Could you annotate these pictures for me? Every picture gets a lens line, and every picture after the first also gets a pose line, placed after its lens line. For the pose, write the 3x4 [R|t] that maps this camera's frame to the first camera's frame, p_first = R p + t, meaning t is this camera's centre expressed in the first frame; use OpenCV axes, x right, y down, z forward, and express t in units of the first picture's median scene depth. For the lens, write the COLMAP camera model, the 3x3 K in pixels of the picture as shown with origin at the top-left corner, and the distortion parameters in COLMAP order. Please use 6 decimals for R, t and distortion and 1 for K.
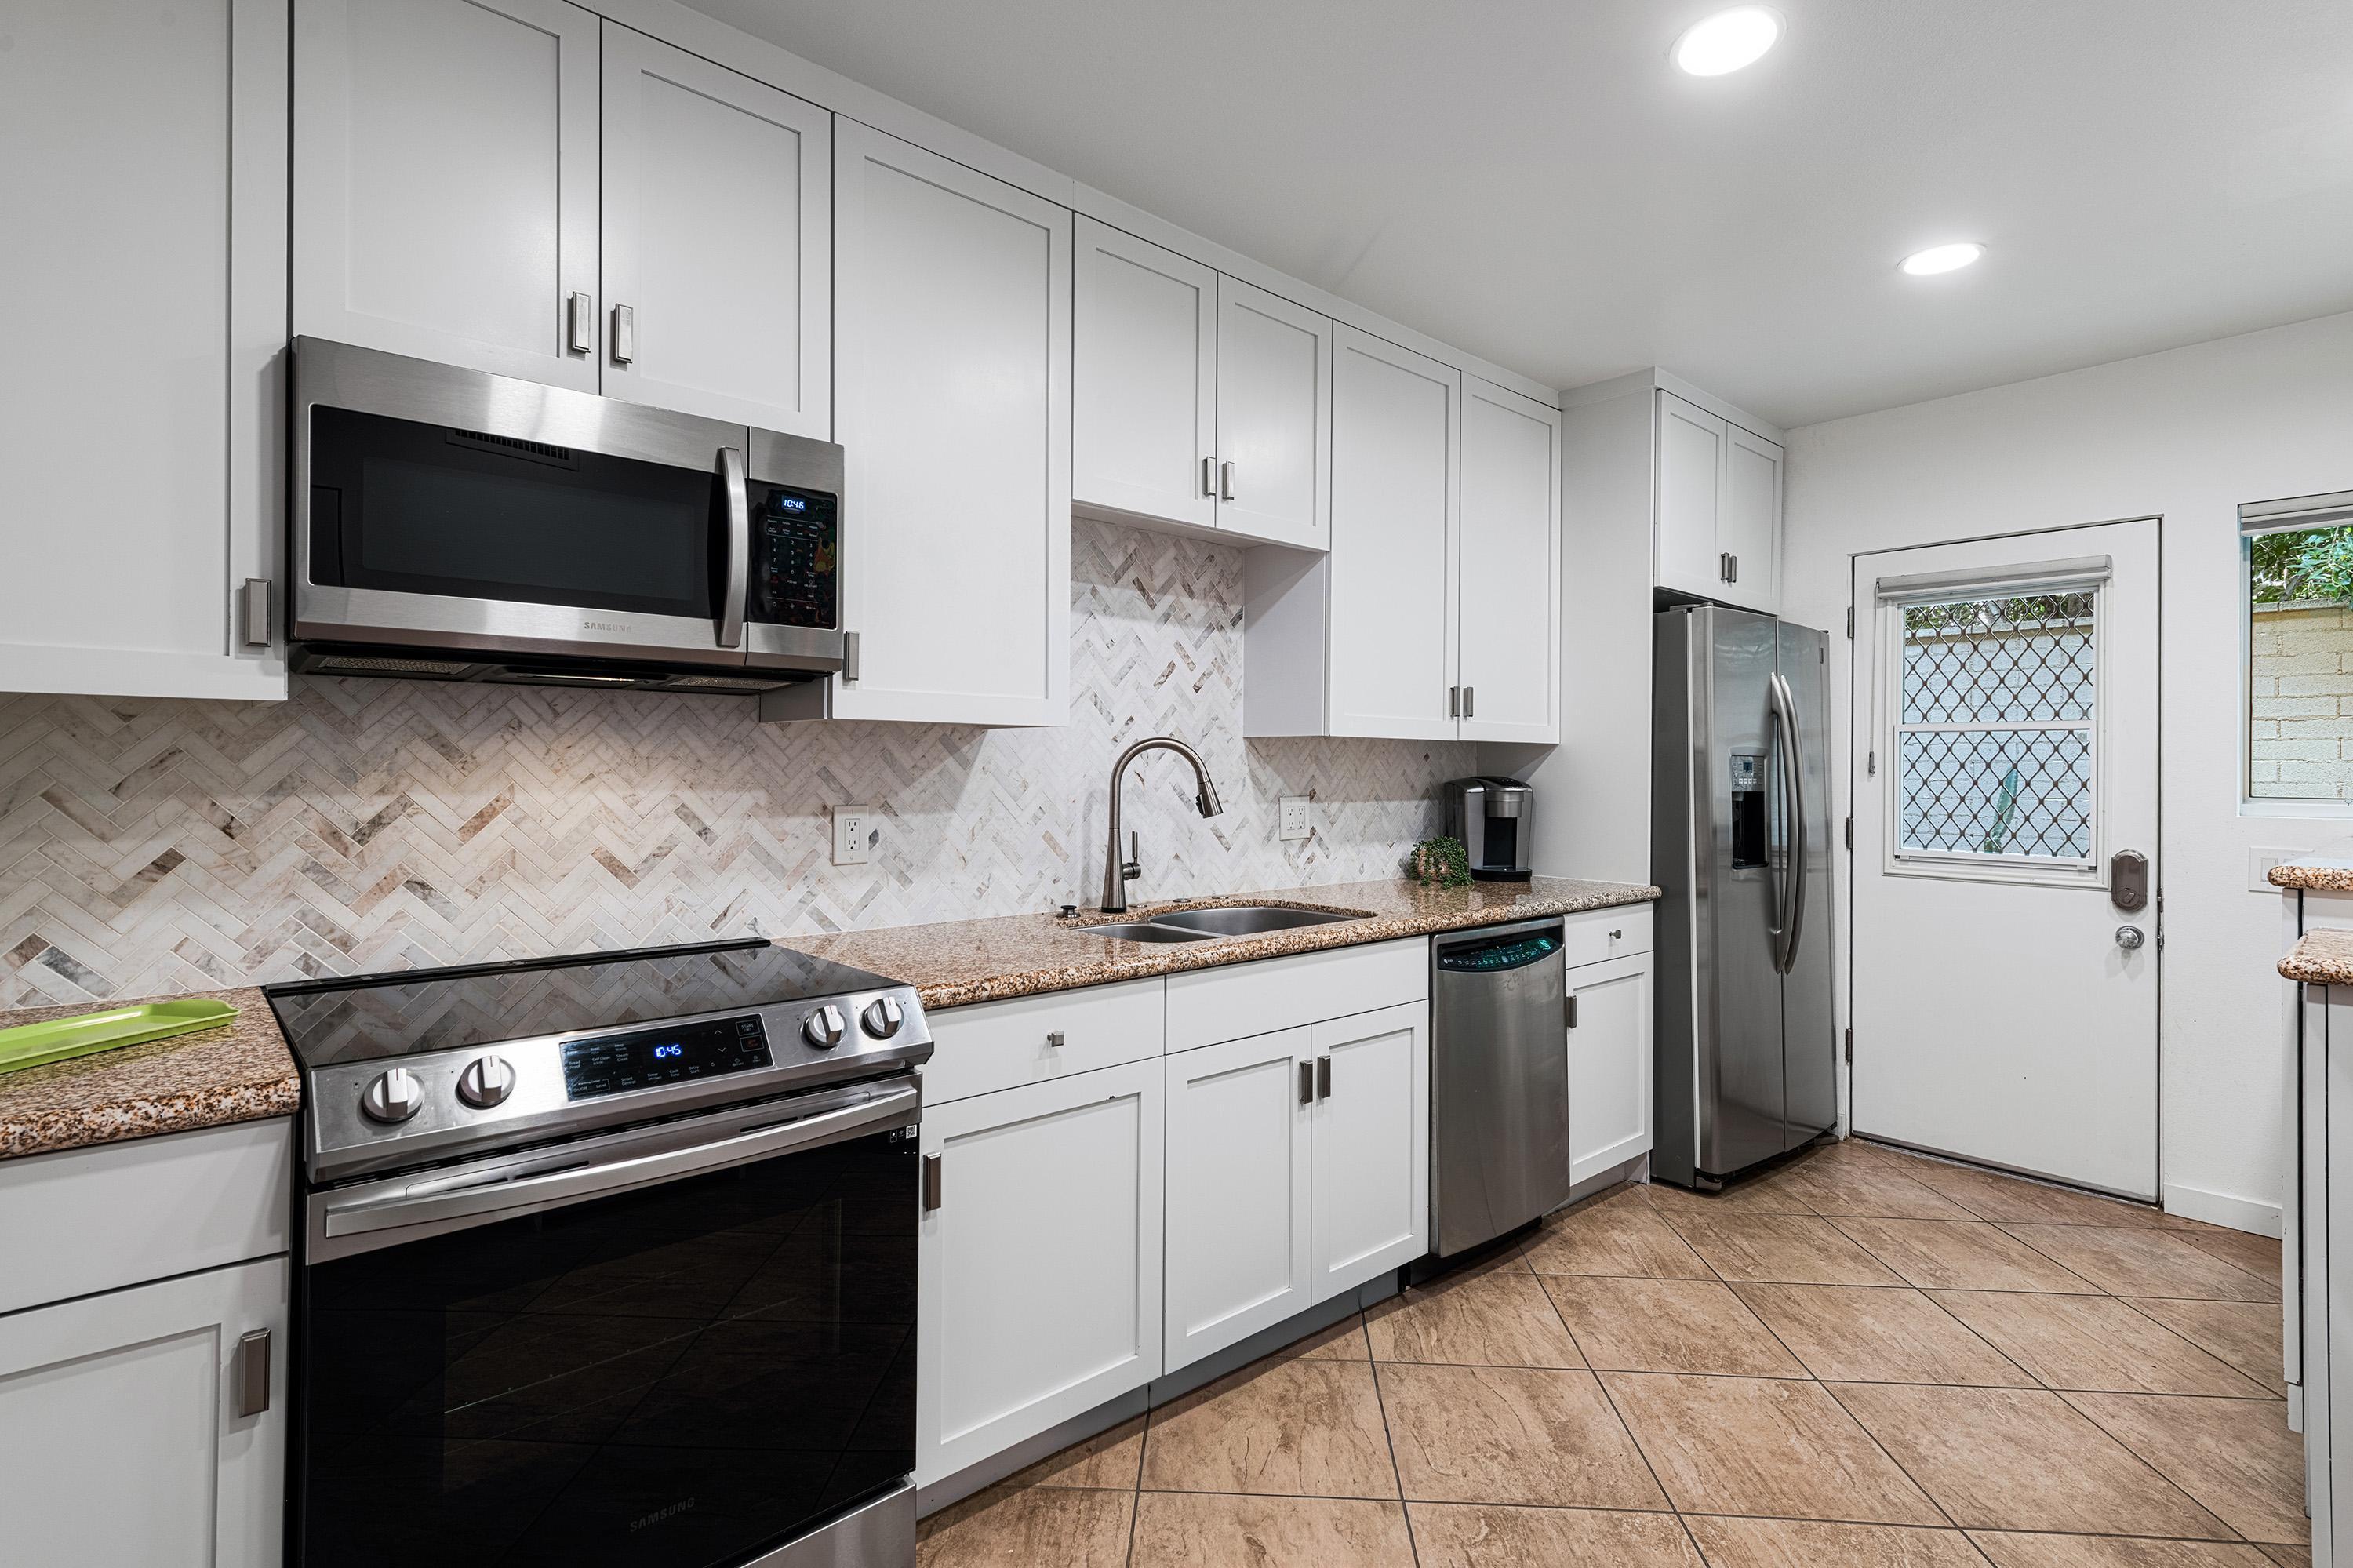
lens RADIAL K [[1072.7, 0, 1175.7], [0, 1072.7, 776.7], [0, 0, 1]] dist [-0.002678, 0.000657]
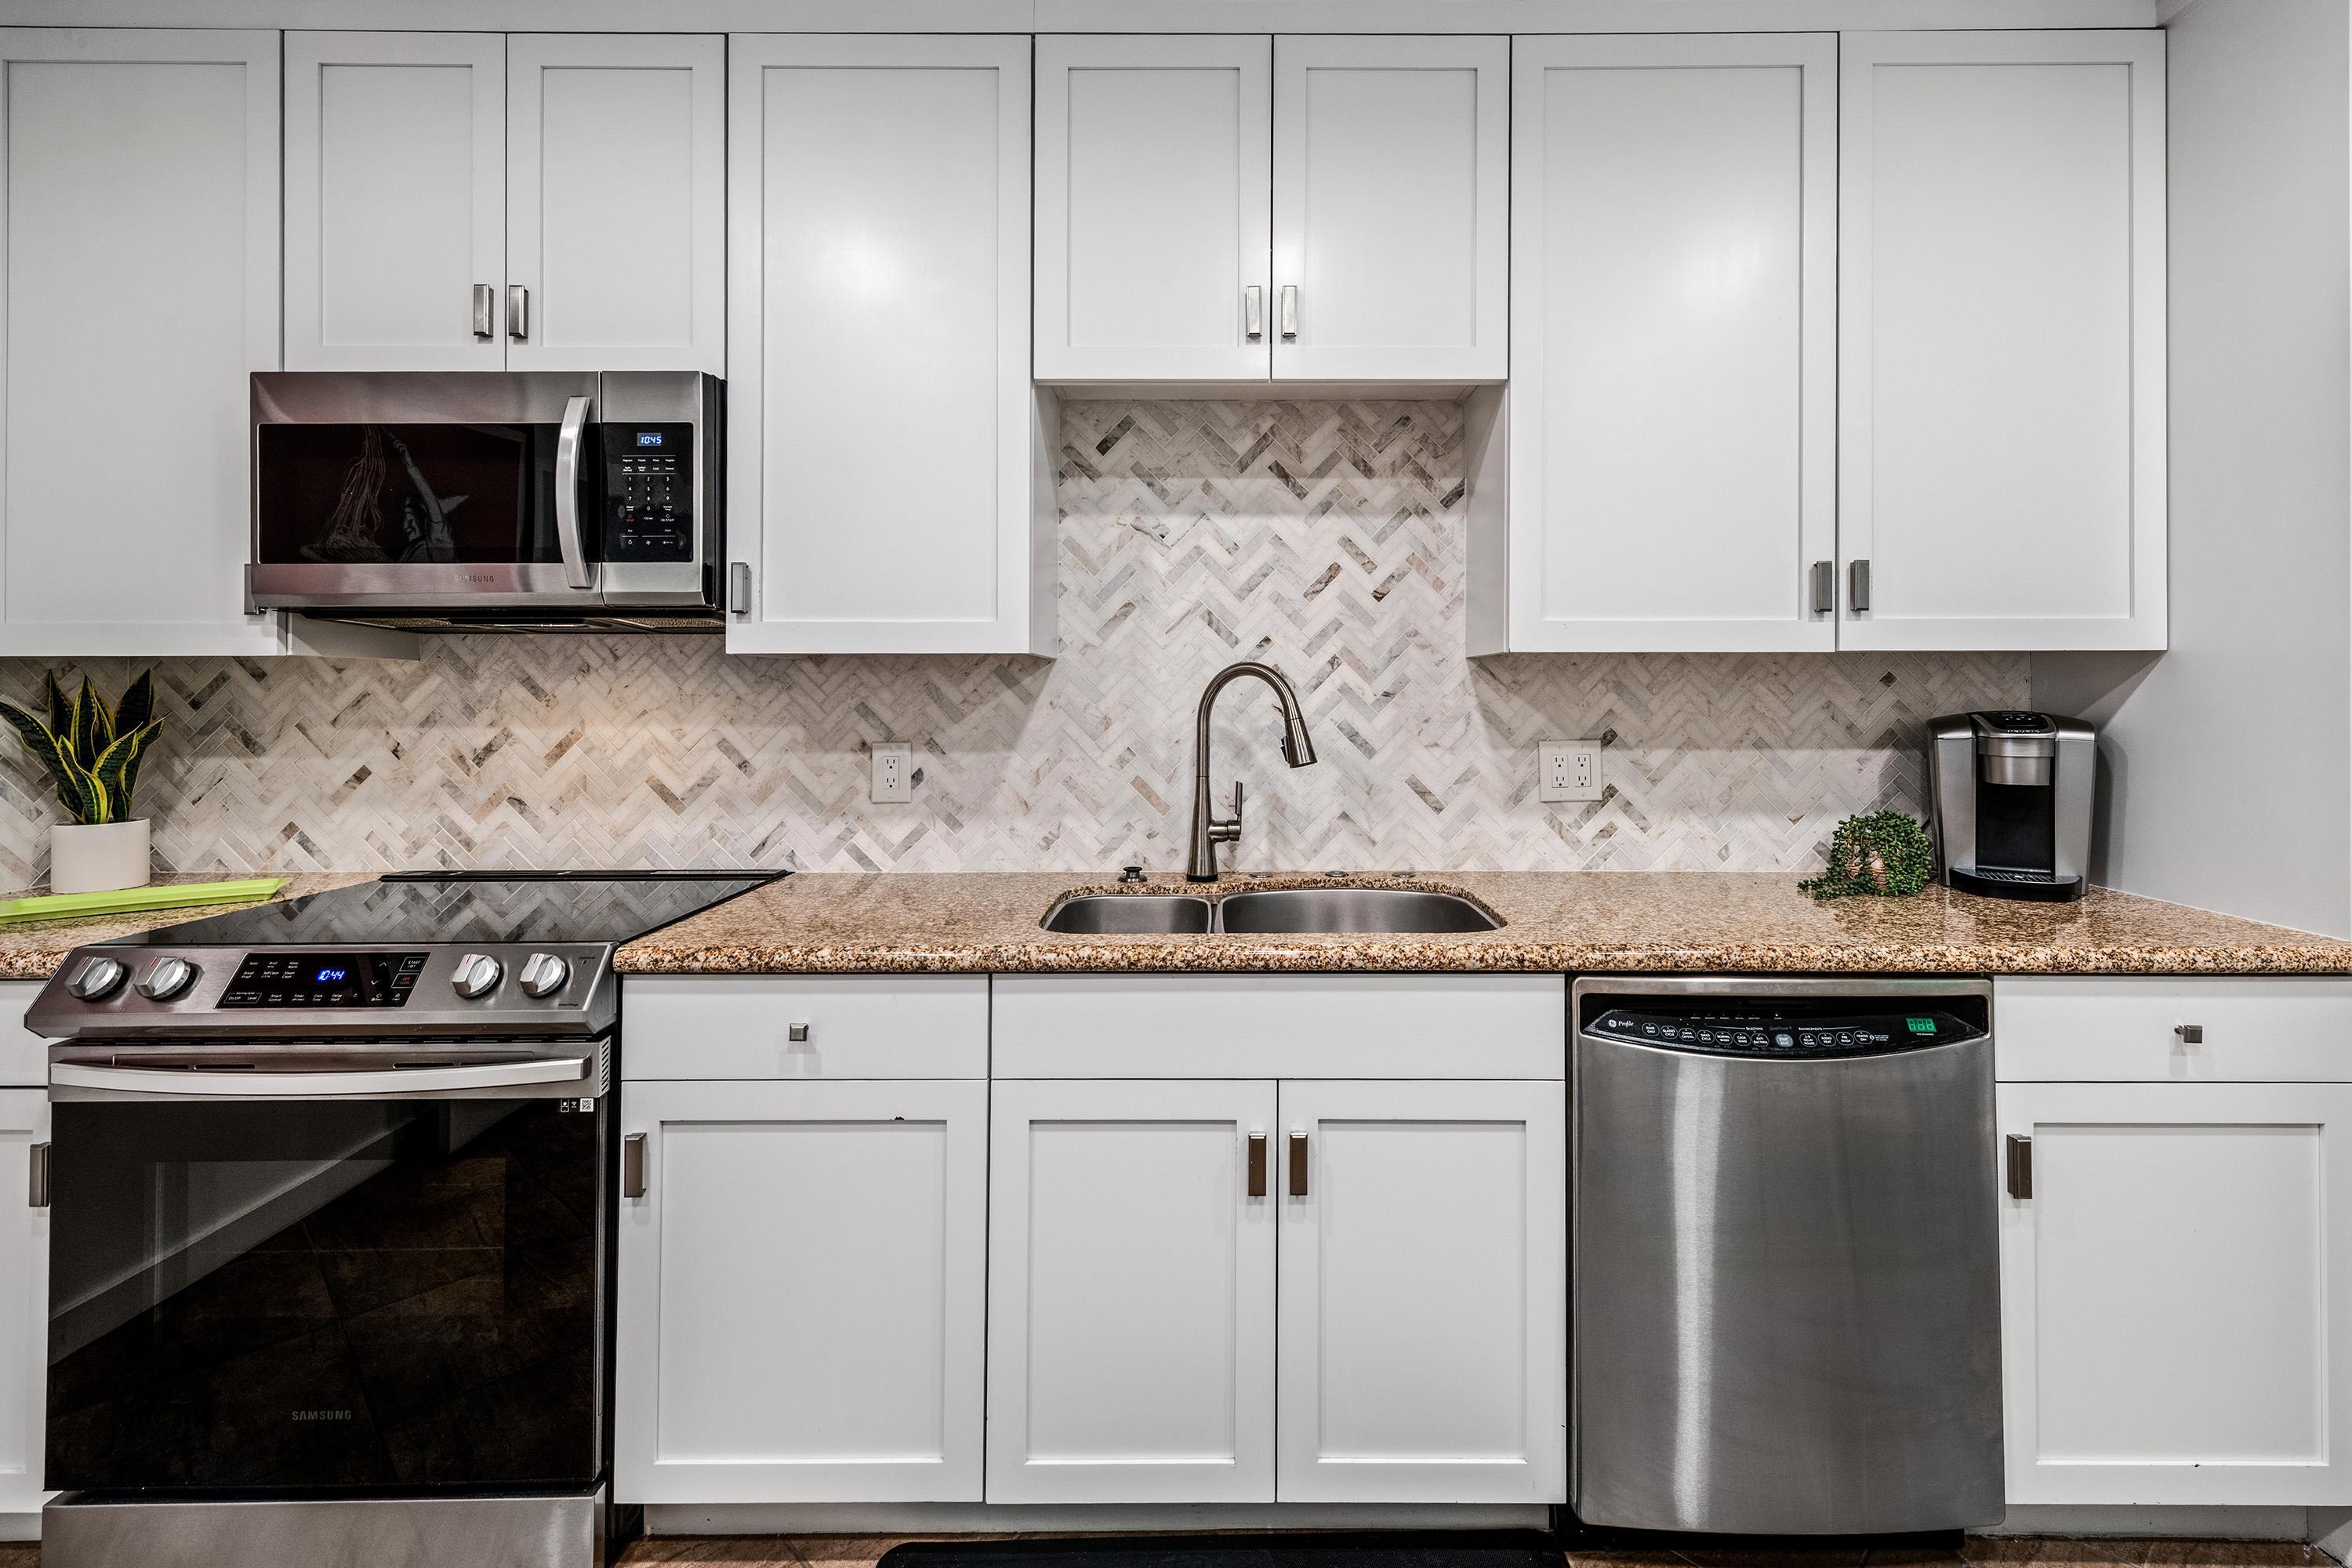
lens RADIAL K [[1038.7, 0, 1194.4], [0, 1038.7, 698.1], [0, 0, 1]] dist [0.005360, -0.002002]
pose [[0.764576, -0.004593, -0.644517, 0.508607], [0.000447, 0.999978, -0.006595, -0.006539], [0.644533, 0.004754, 0.764562, 0.459914]]
